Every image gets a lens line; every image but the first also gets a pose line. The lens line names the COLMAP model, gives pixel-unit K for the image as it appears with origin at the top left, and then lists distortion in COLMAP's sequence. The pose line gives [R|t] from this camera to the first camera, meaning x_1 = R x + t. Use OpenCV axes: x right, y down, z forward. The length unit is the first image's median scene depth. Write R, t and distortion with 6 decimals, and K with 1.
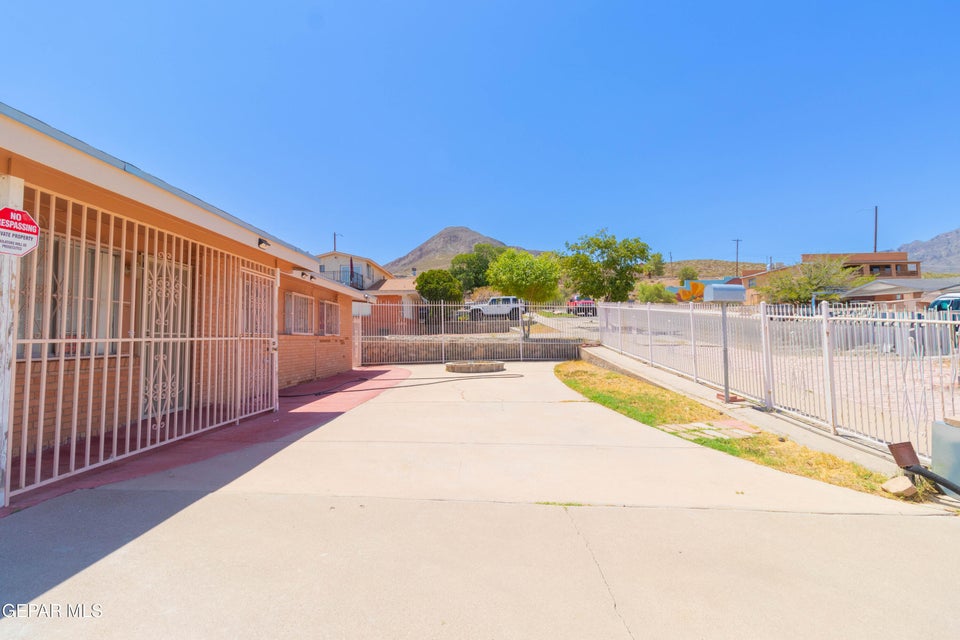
lens RADIAL K [[444.0, 0, 483.5], [0, 444.0, 313.2], [0, 0, 1]] dist [0.002356, 0.000152]
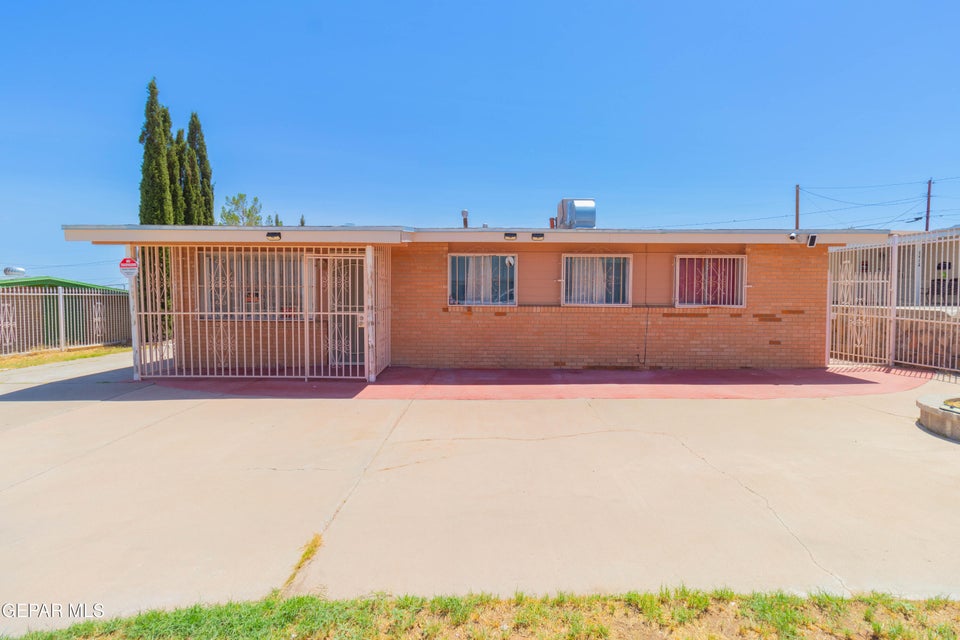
lens RADIAL K [[444.0, 0, 483.0], [0, 444.0, 314.7], [0, 0, 1]] dist [0.002356, 0.000152]
pose [[-0.019694, 0.053763, -0.998360, 0.302011], [0.052615, 0.997225, 0.052664, 0.009856], [0.998421, -0.051492, -0.022468, 0.680764]]
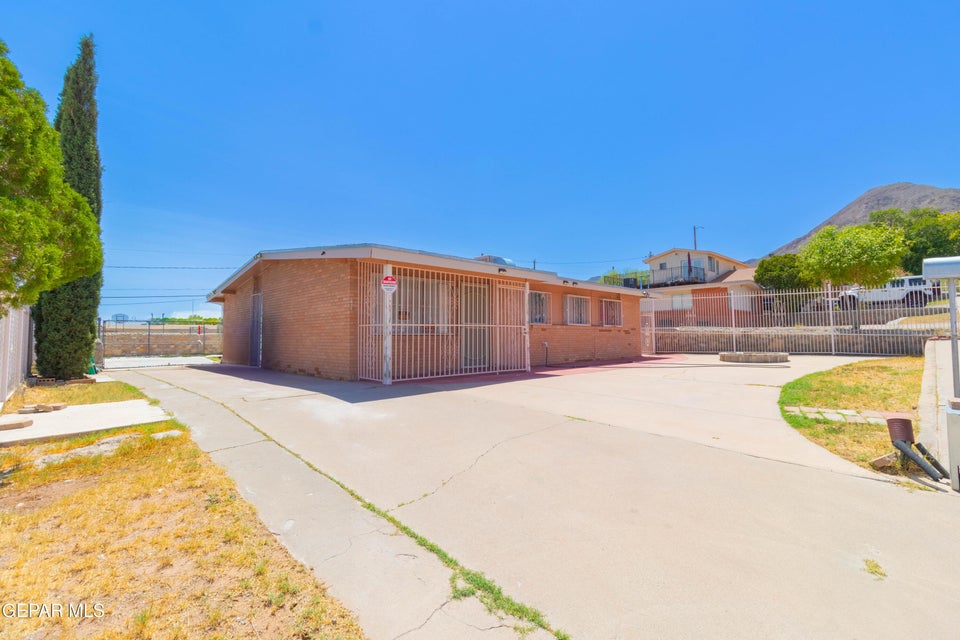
lens RADIAL K [[444.0, 0, 492.5], [0, 444.0, 300.5], [0, 0, 1]] dist [0.002356, 0.000152]
pose [[0.699641, -0.050081, -0.712738, 0.307866], [0.037019, 0.998742, -0.033838, 0.007260], [0.713535, -0.002710, 0.700614, -0.107433]]
